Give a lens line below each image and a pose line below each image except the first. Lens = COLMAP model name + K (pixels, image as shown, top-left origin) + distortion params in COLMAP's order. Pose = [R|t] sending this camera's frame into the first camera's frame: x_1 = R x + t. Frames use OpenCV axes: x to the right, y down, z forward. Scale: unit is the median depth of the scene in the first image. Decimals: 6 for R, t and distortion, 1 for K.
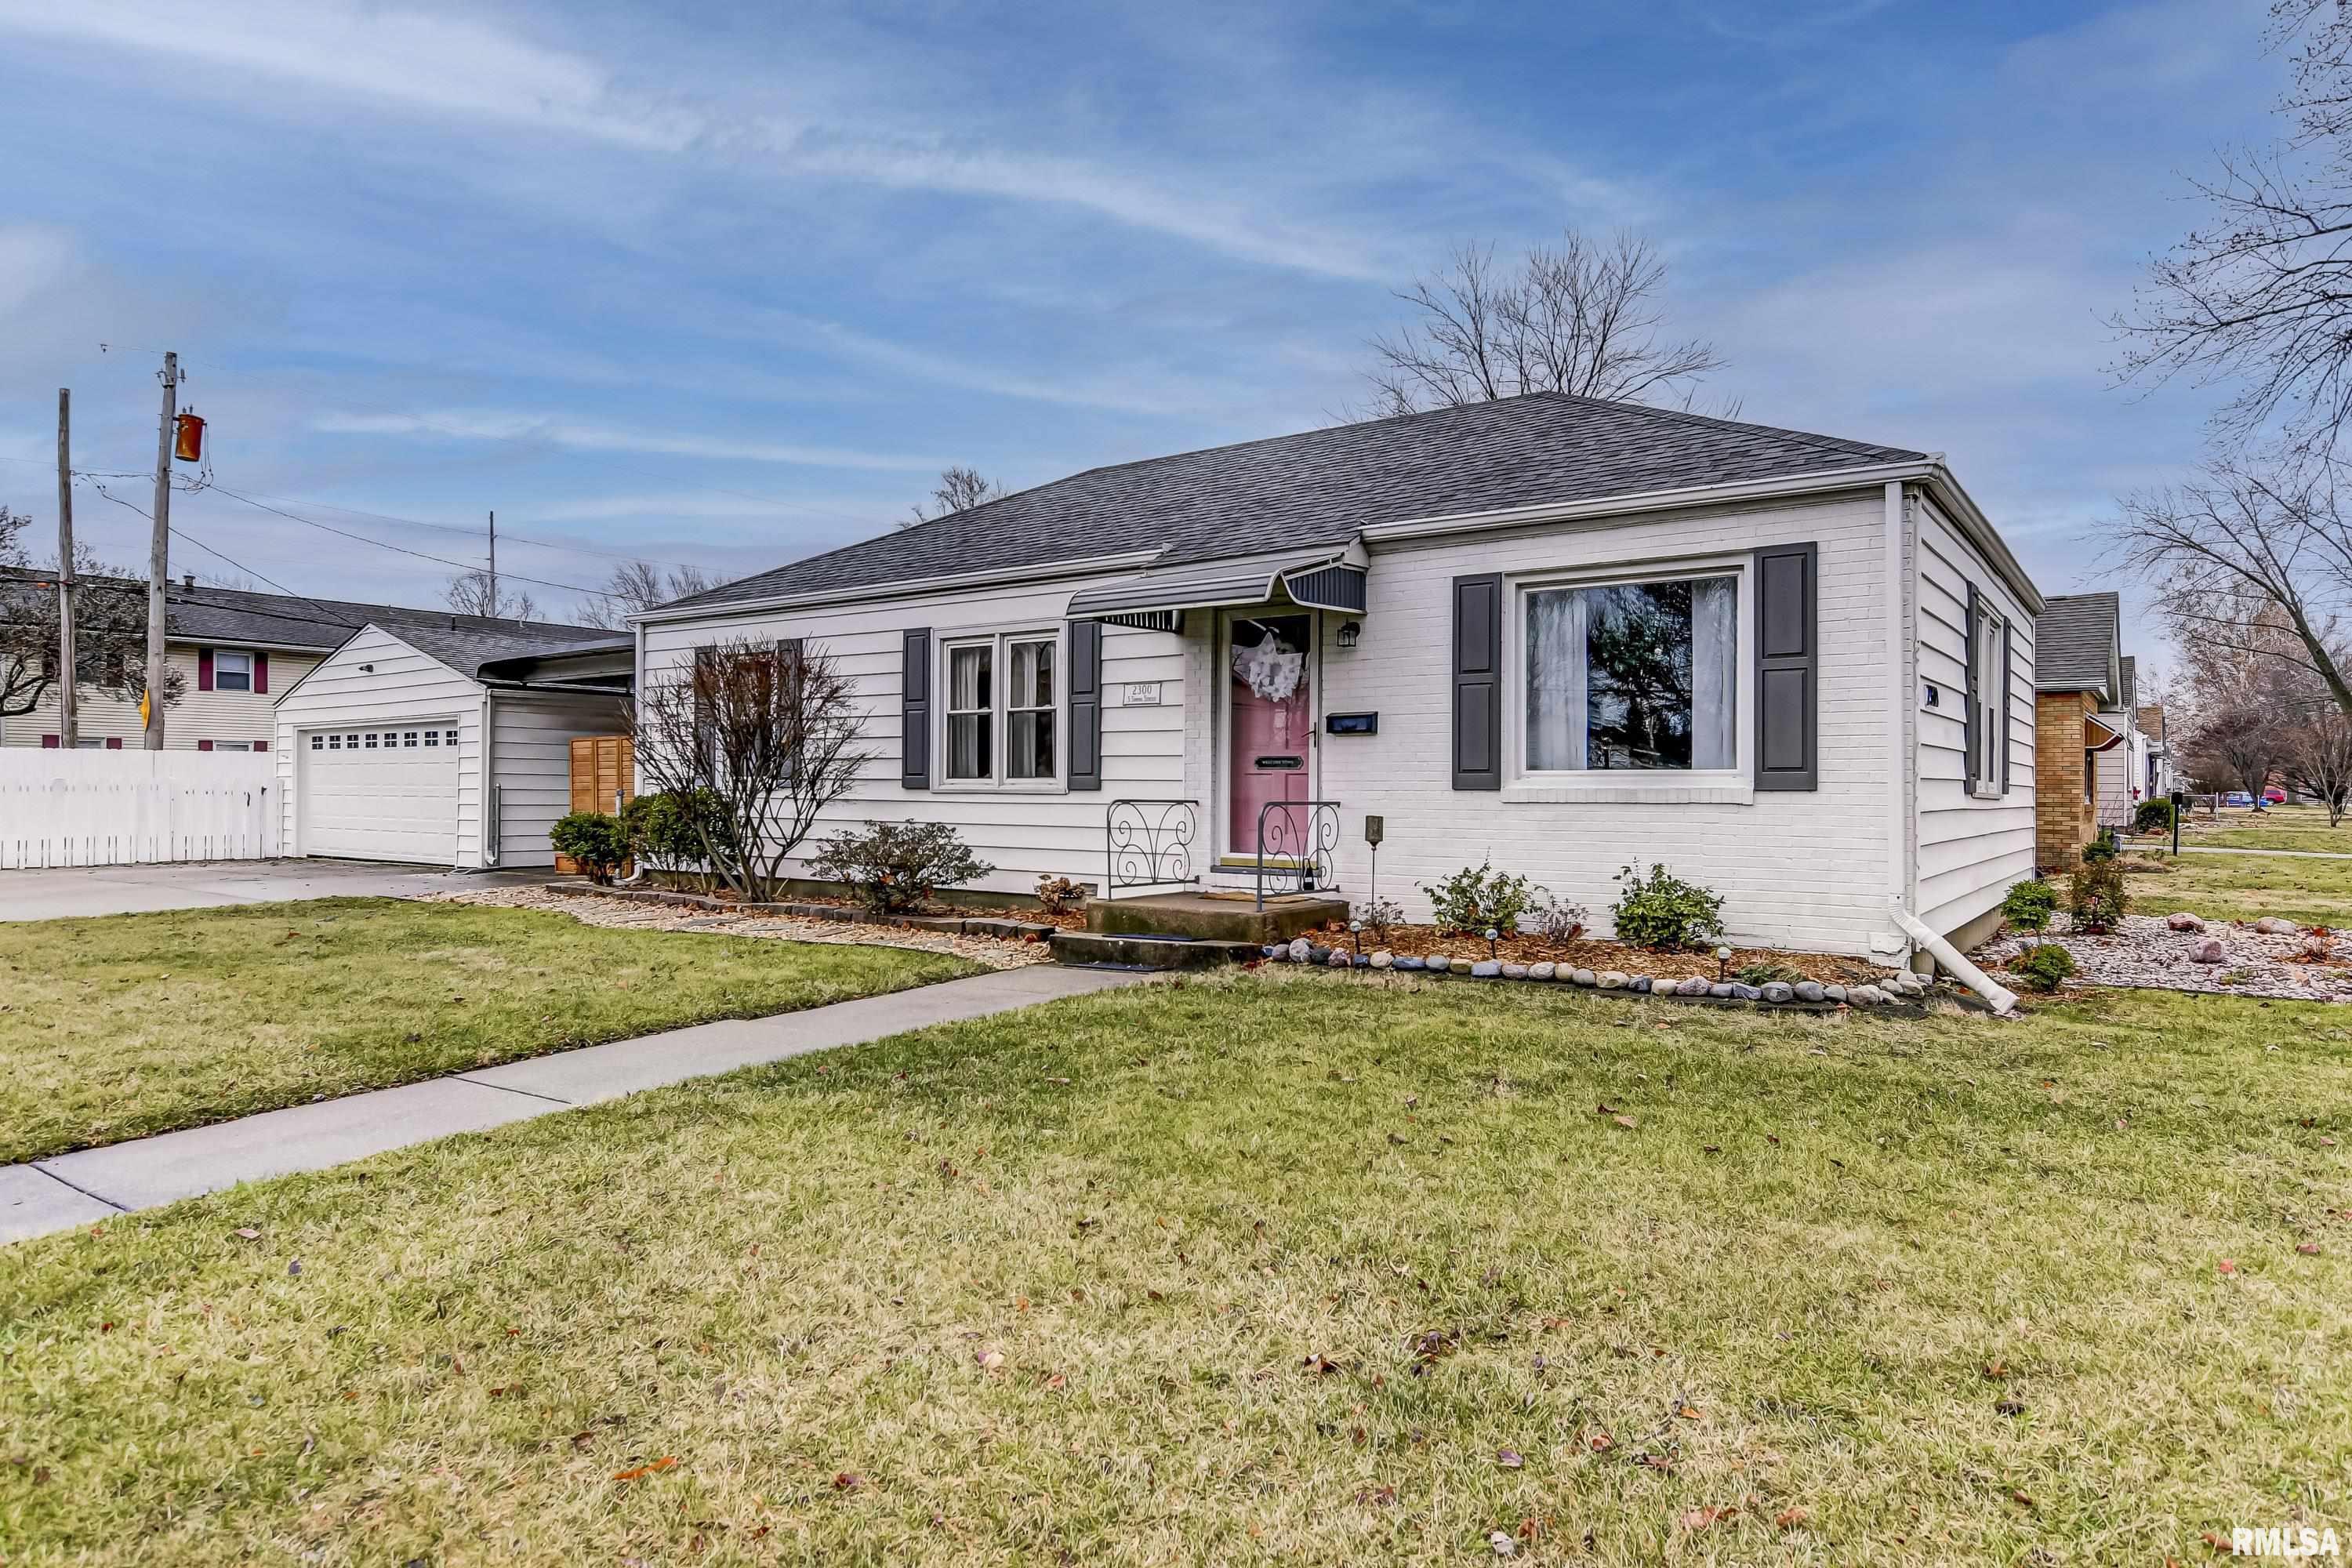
lens RADIAL K [[1391.0, 0, 1176.0], [0, 1391.0, 784.0], [0, 0, 1]] dist [0.003415, -0.000364]
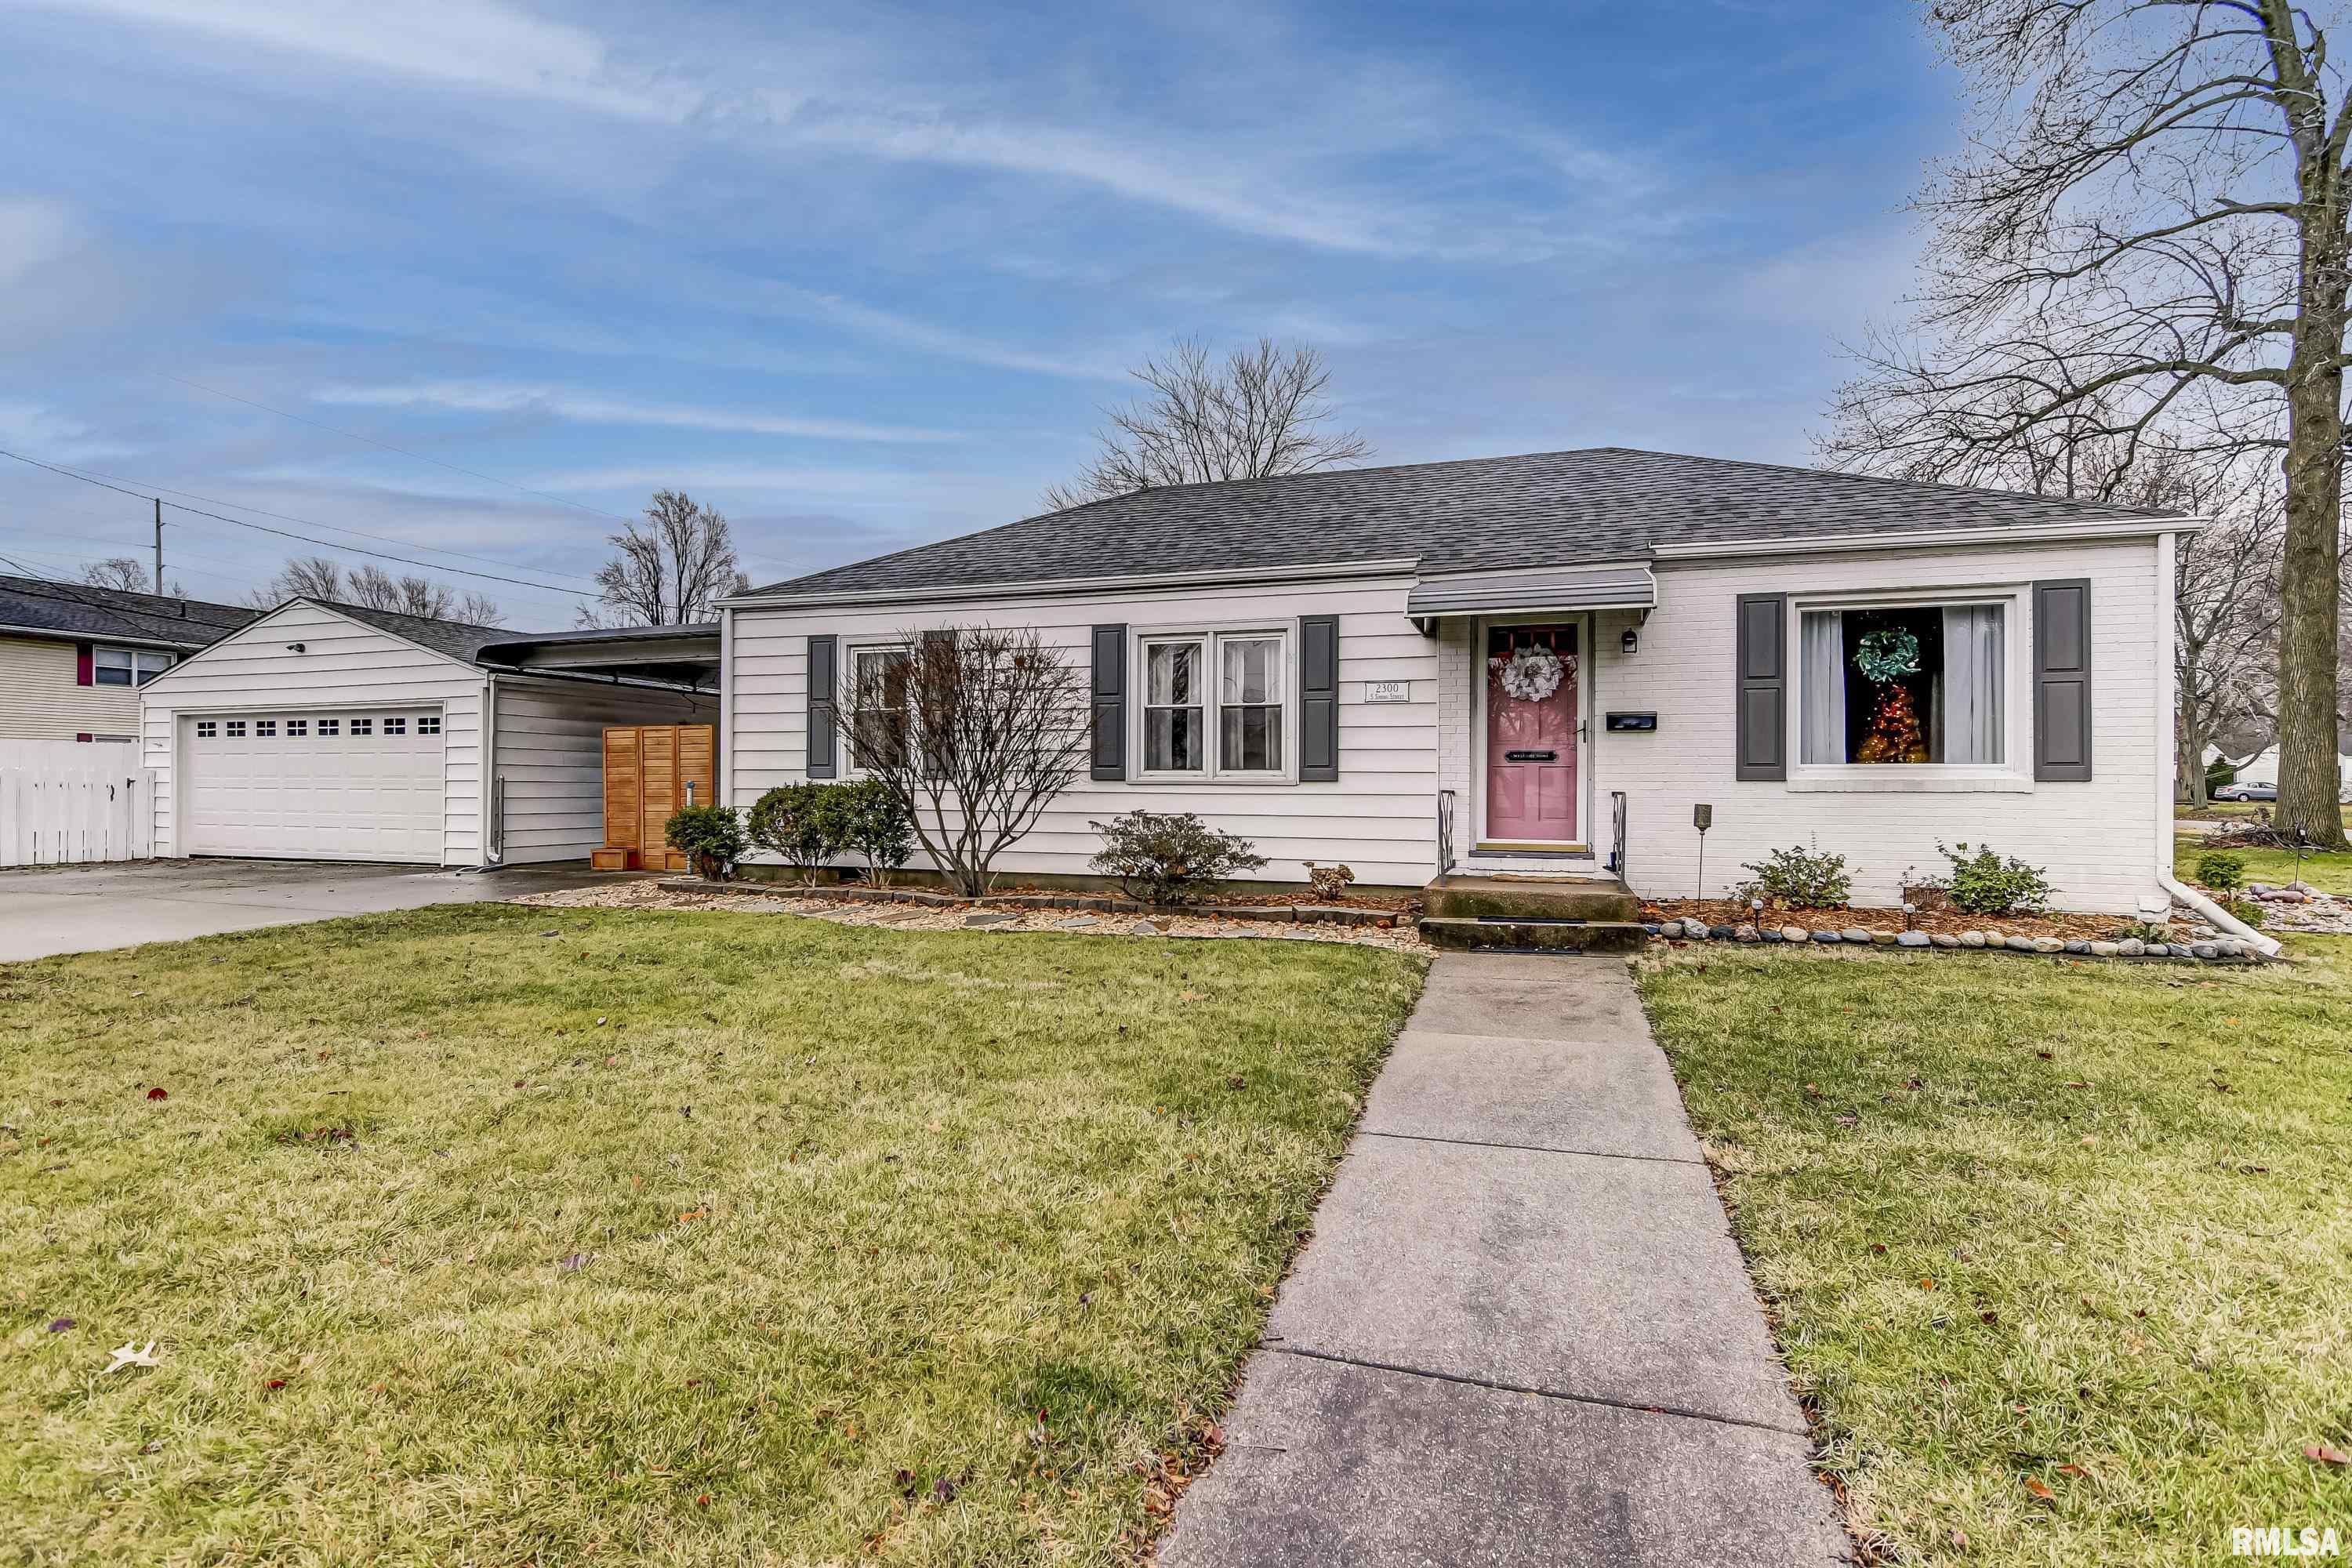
lens RADIAL K [[1135.8, 0, 1166.1], [0, 1135.8, 782.7], [0, 0, 1]] dist [0.001204, -0.005231]
pose [[0.953566, -0.000575, 0.301184, -0.442933], [-0.000737, 0.999991, 0.004244, 0.001709], [-0.301183, -0.004269, 0.953557, 0.210595]]
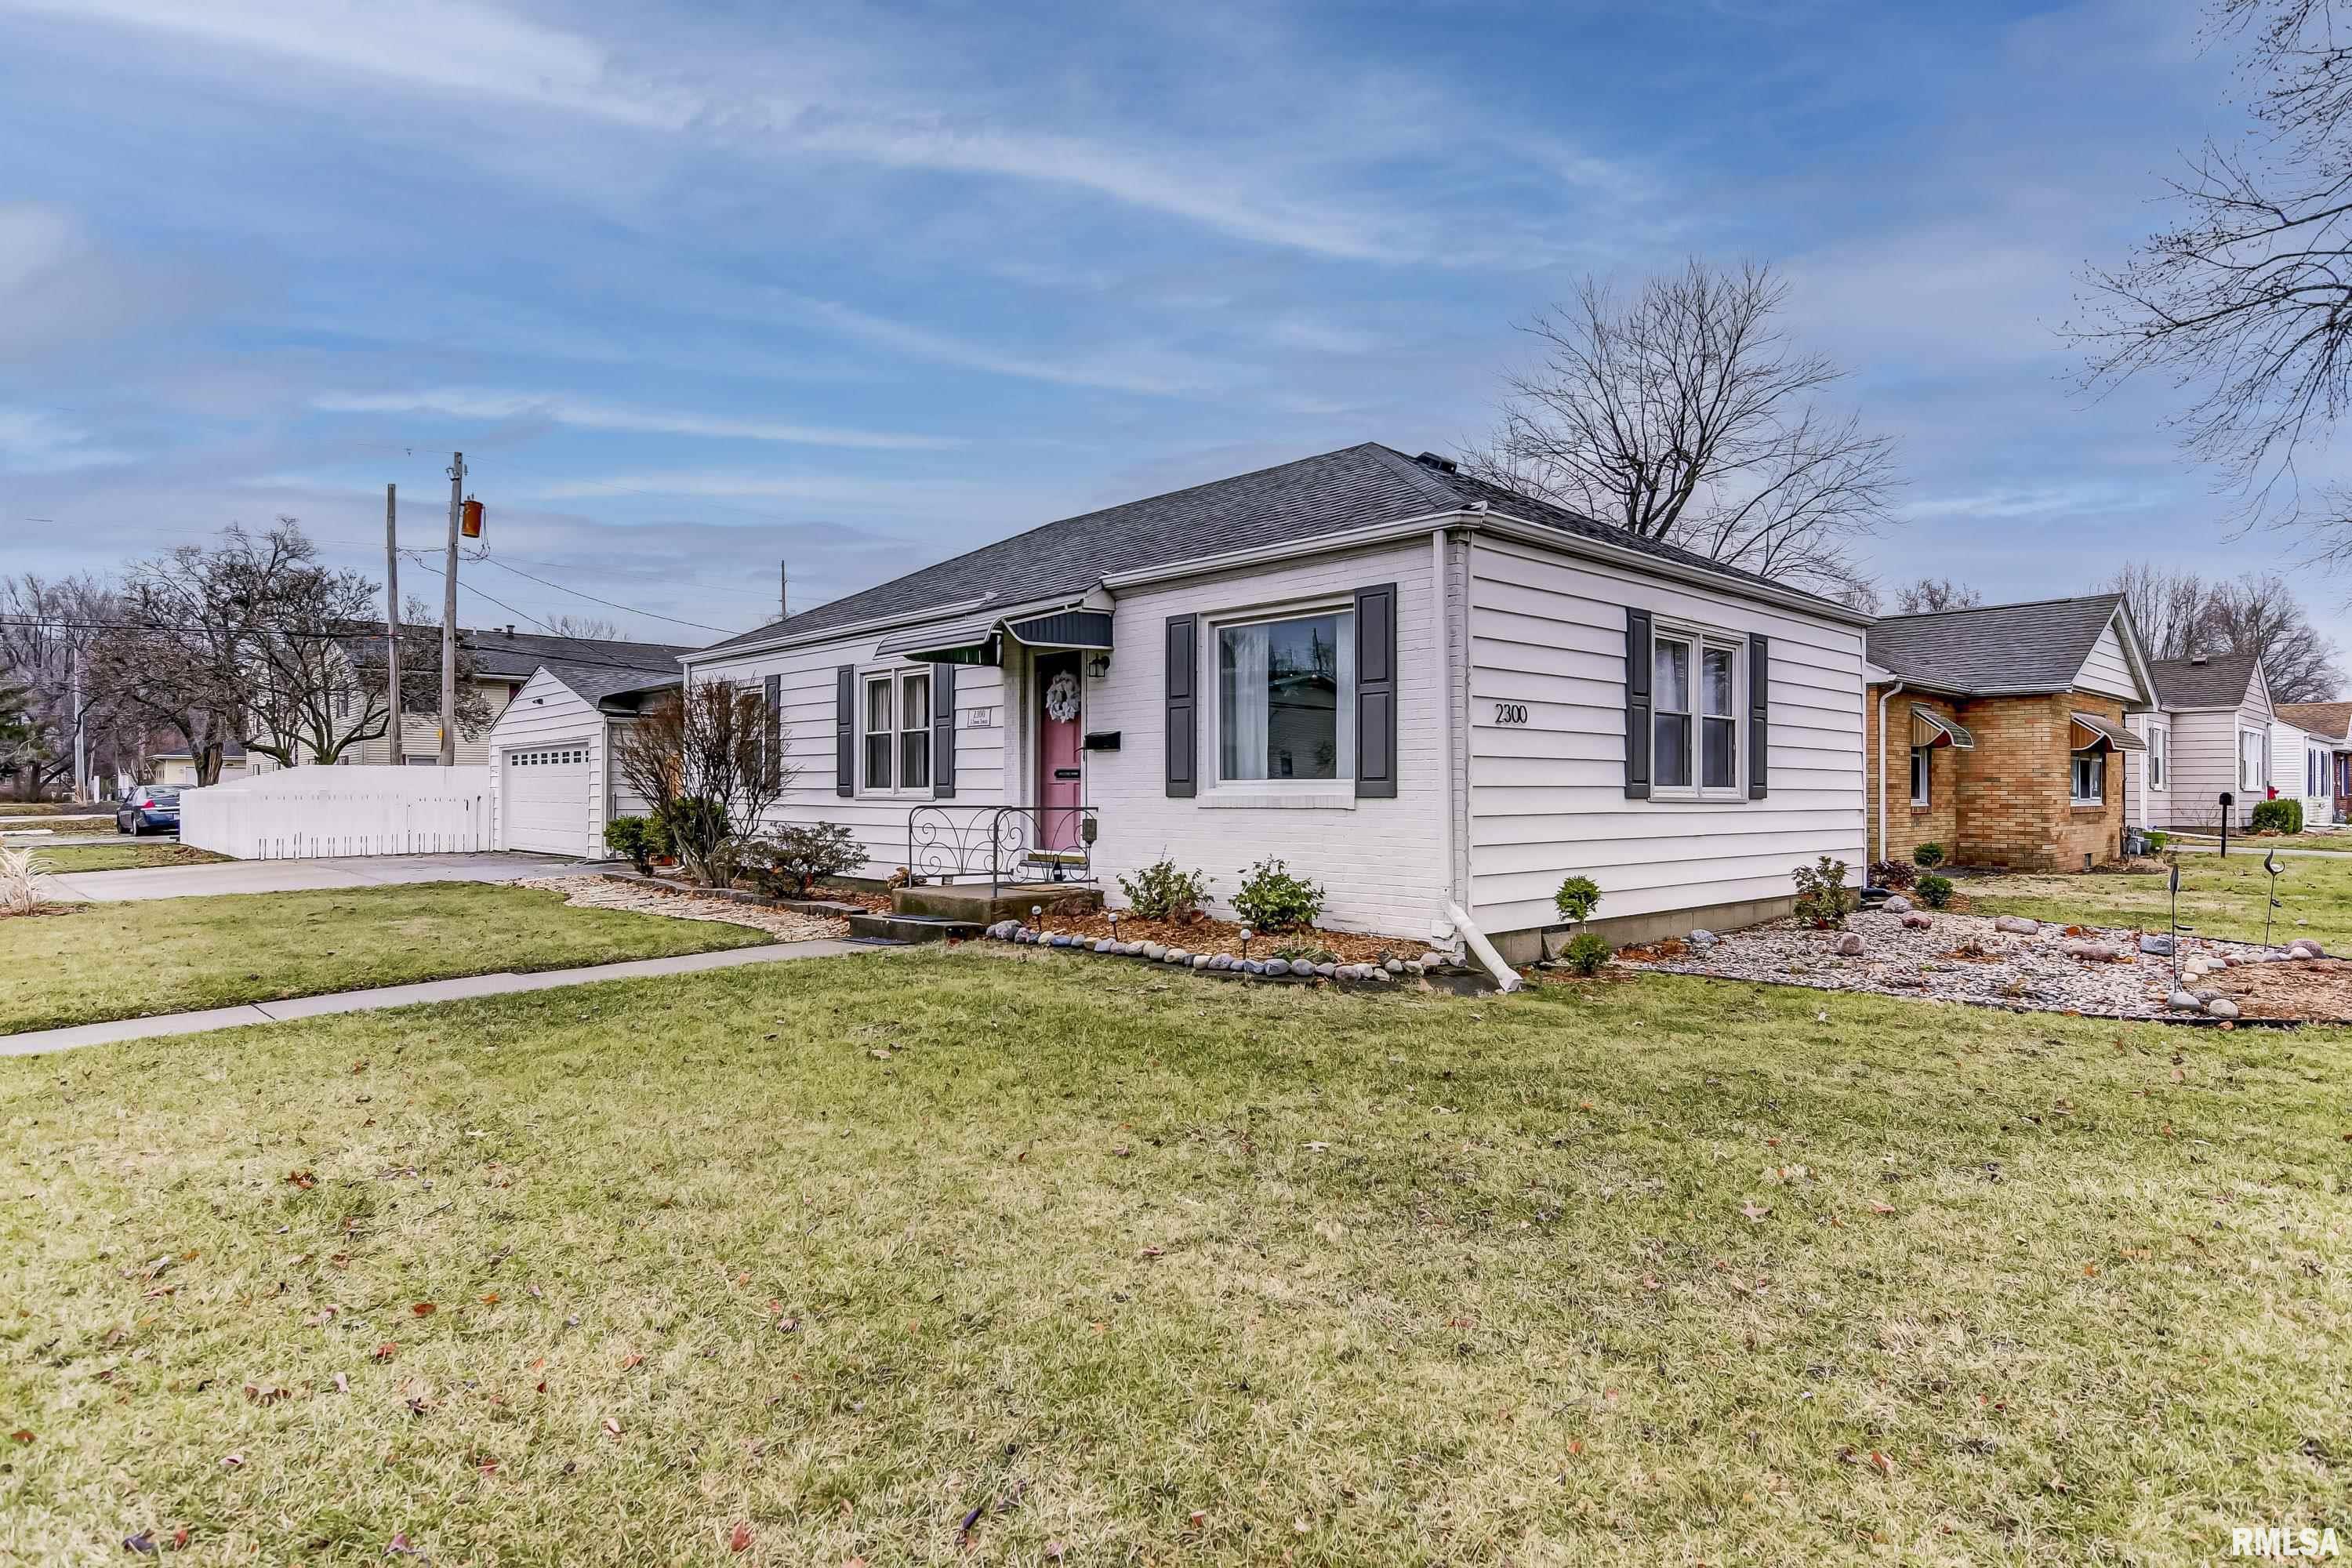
lens RADIAL K [[1279.0, 0, 1176.0], [0, 1279.0, 784.0], [0, 0, 1]] dist [0.004663, 0.000498]
pose [[0.982183, -0.005305, -0.187854, 0.344869], [0.004888, 0.999984, -0.002681, -0.003284], [0.187866, 0.001715, 0.982193, -0.056892]]
